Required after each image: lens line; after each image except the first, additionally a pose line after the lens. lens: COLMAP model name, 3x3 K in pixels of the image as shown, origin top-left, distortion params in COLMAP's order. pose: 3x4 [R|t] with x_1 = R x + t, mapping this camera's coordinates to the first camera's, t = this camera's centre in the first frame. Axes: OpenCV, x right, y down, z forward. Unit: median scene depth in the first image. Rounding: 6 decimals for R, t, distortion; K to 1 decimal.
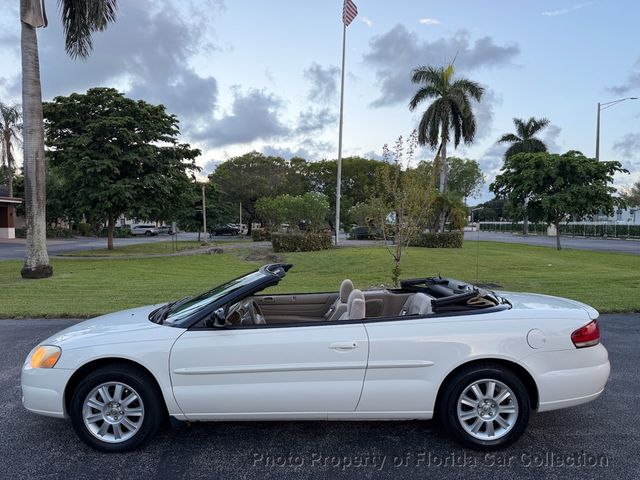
lens RADIAL K [[448.9, 0, 334.4], [0, 448.9, 247.8], [0, 0, 1]] dist [0.008365, -0.001441]
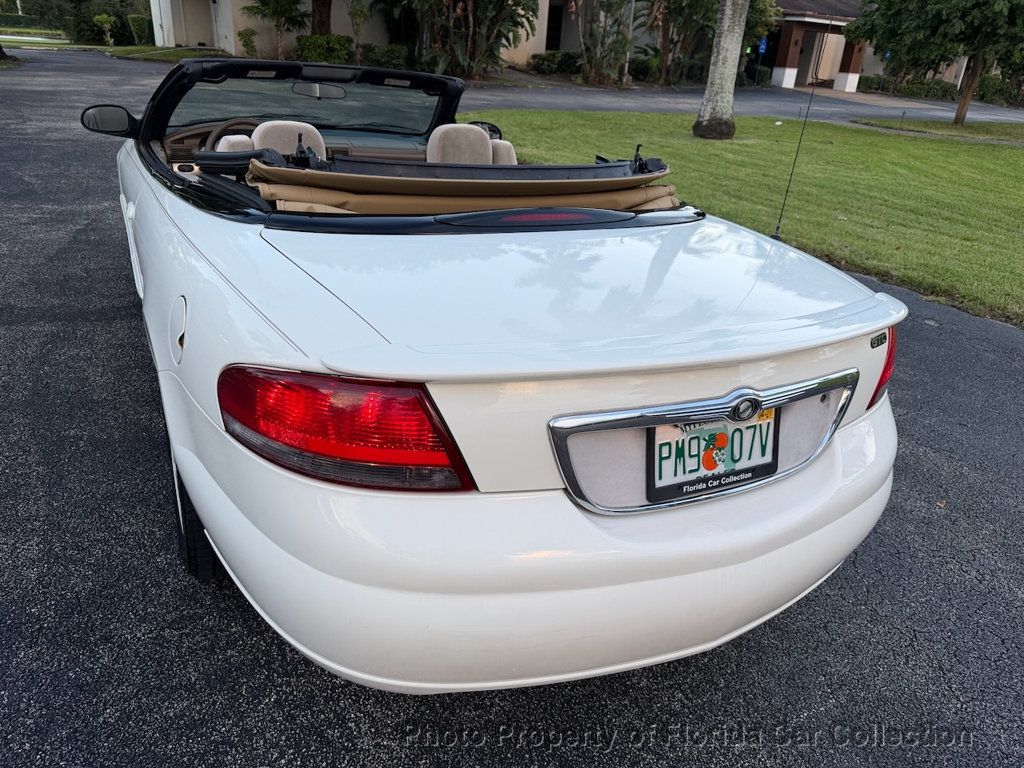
lens RADIAL K [[742.6, 0, 508.8], [0, 742.6, 385.4], [0, 0, 1]] dist [0.023768, -0.028357]
pose [[0.437591, 0.398185, -0.806203, 0.131194], [-0.114211, 0.913955, 0.389412, 0.003984], [0.891891, -0.078326, 0.445415, 0.136648]]
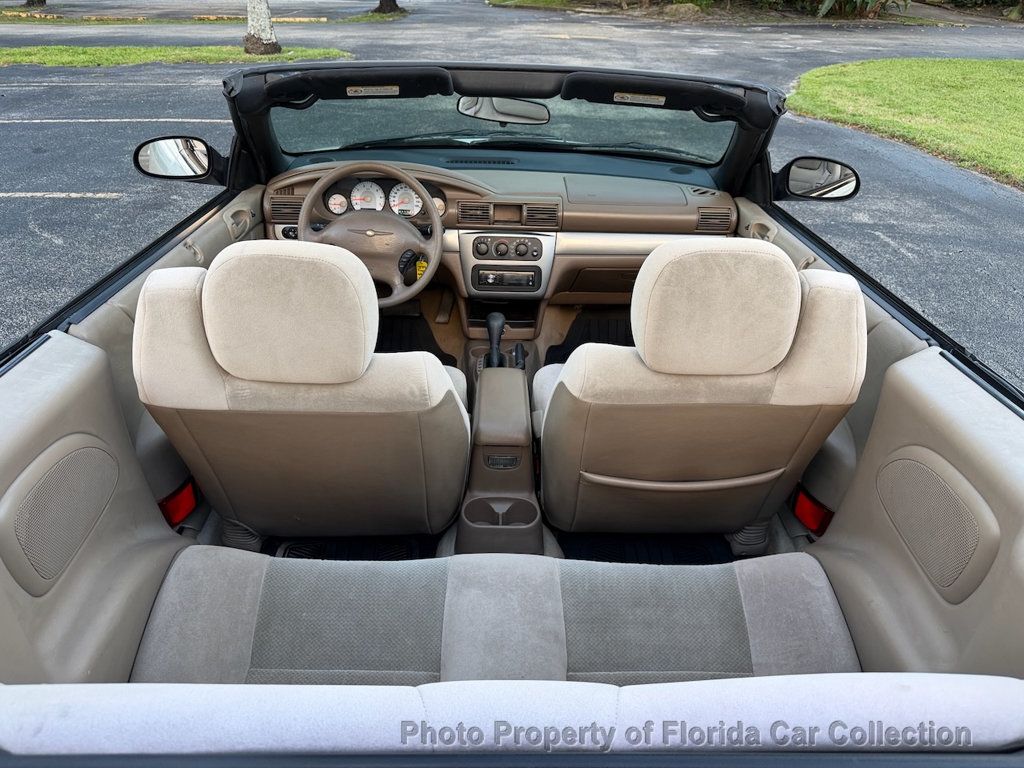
lens RADIAL K [[742.5, 0, 509.0], [0, 742.5, 389.8], [0, 0, 1]] dist [-0.000336, -0.001163]
pose [[0.001628, 0.498395, -0.866949, 0.054999], [-0.072076, 0.864753, 0.496998, -0.001506], [0.997398, 0.061677, 0.037330, 0.174072]]
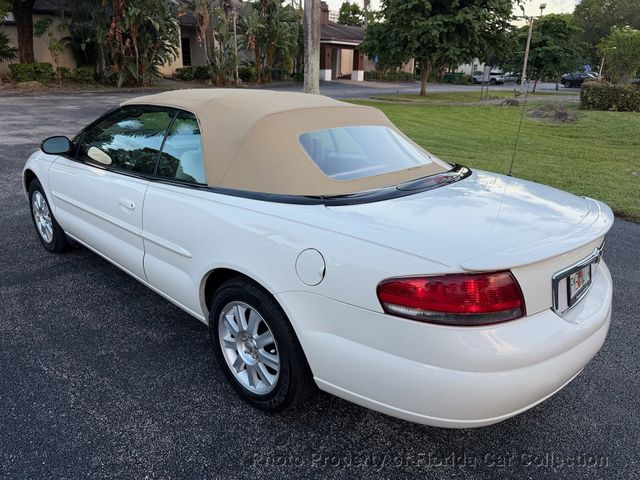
lens RADIAL K [[464.1, 0, 318.0], [0, 464.1, 240.9], [0, 0, 1]] dist [0.023768, -0.028357]
pose [[0.712521, 0.261427, -0.651130, 0.111571], [-0.061462, 0.947684, 0.313237, 0.001107], [0.698954, -0.183168, 0.691312, 0.091269]]
